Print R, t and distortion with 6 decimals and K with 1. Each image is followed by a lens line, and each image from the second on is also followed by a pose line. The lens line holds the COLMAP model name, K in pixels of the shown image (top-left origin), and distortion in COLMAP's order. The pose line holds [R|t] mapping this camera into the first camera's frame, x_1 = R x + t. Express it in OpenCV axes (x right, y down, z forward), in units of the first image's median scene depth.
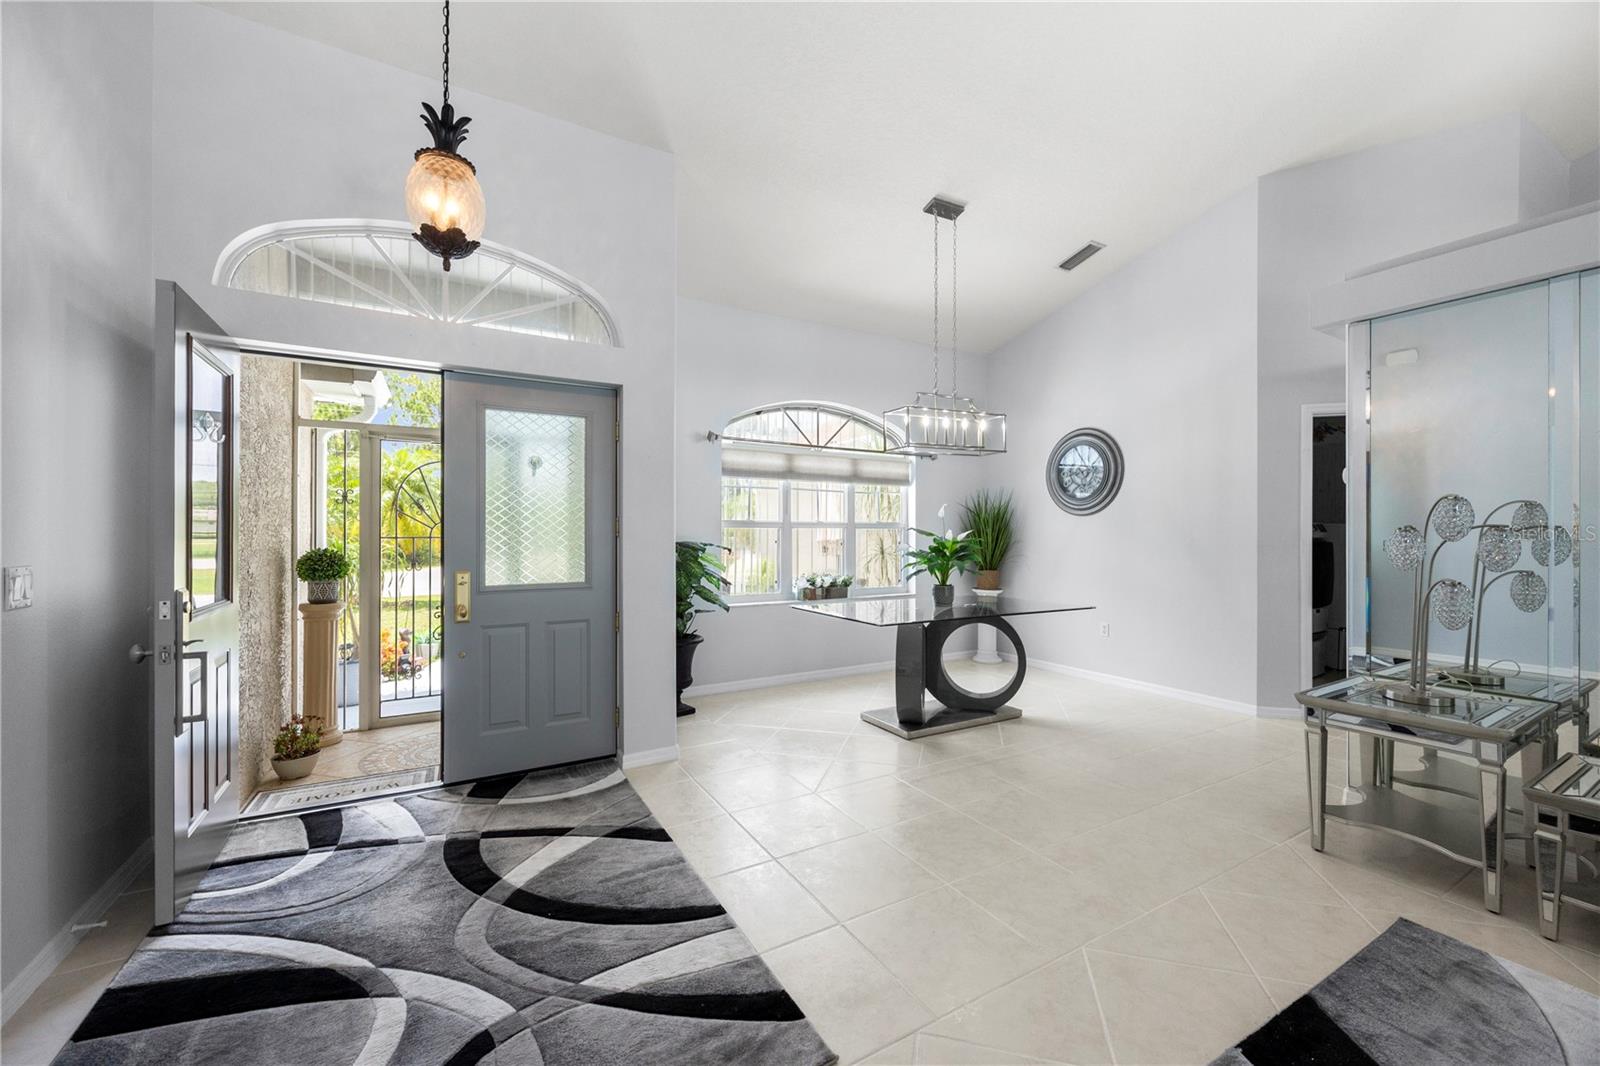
lens RADIAL K [[615.5, 0, 797.4], [0, 615.5, 537.7], [0, 0, 1]] dist [-0.001141, 0.000011]
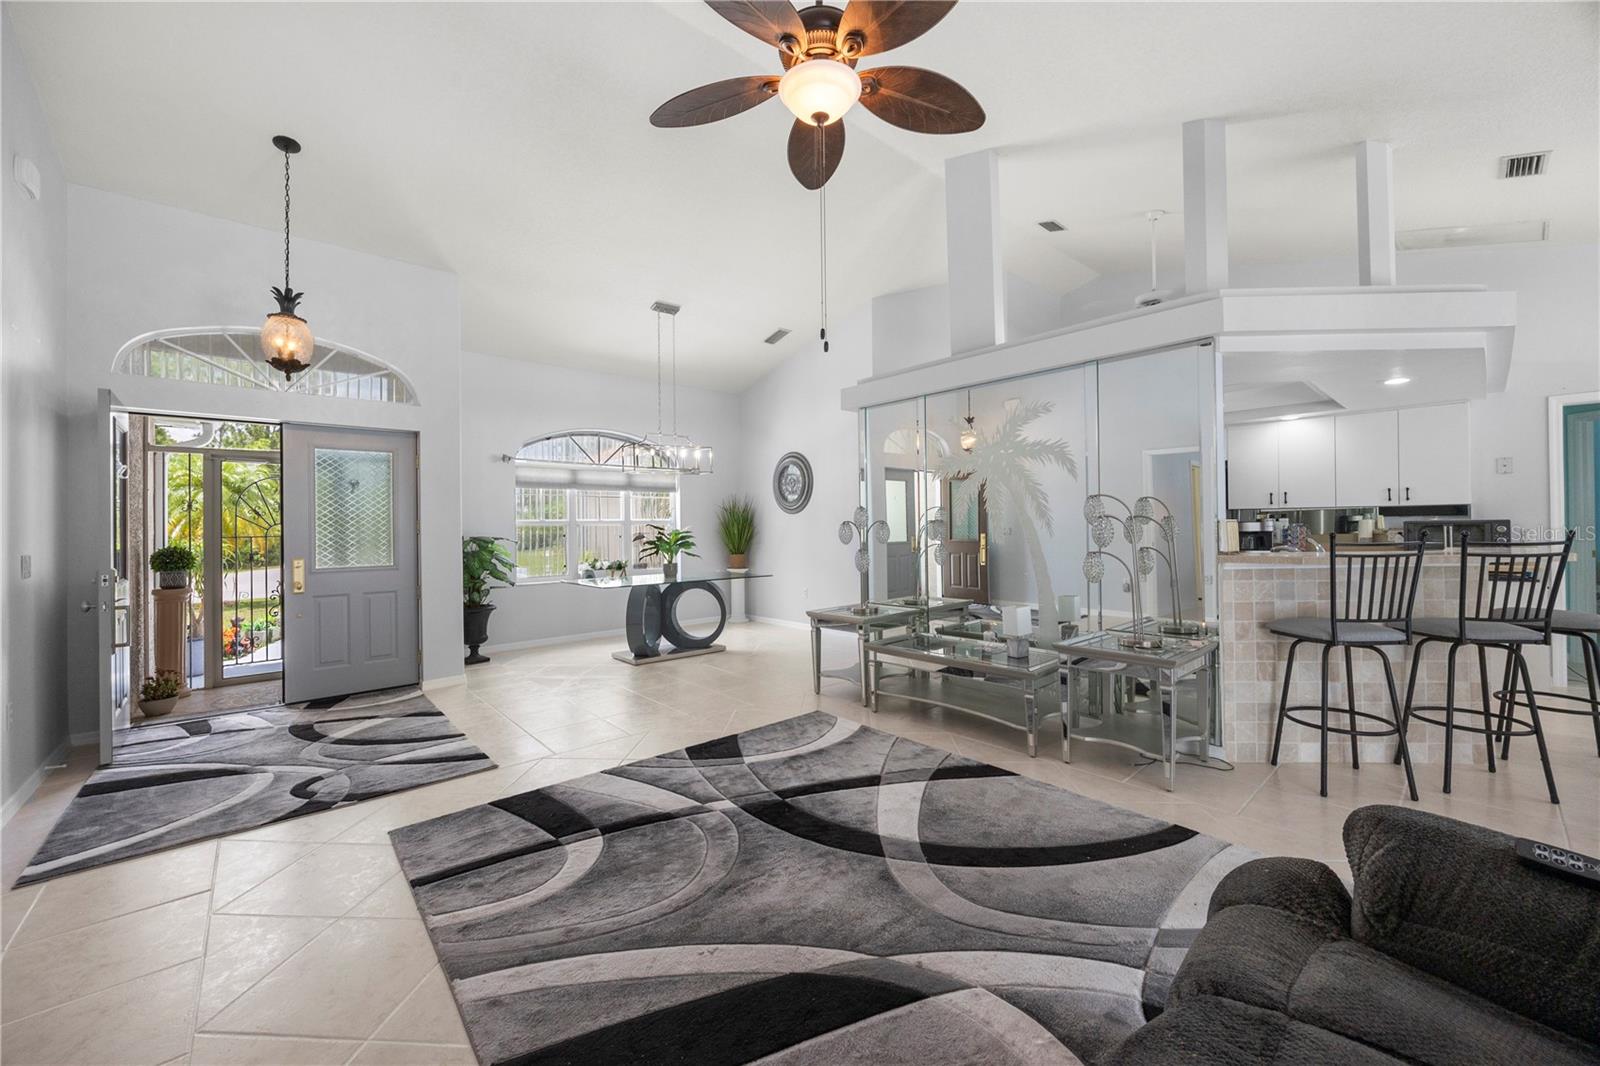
lens RADIAL K [[612.2, 0, 798.4], [0, 612.2, 526.7], [0, 0, 1]] dist [-0.001158, -0.000053]
pose [[0.979990, -0.013652, 0.198579, 0.301764], [0.014896, 0.999878, -0.004772, 0.001737], [-0.198489, 0.007635, 0.980073, -0.598563]]
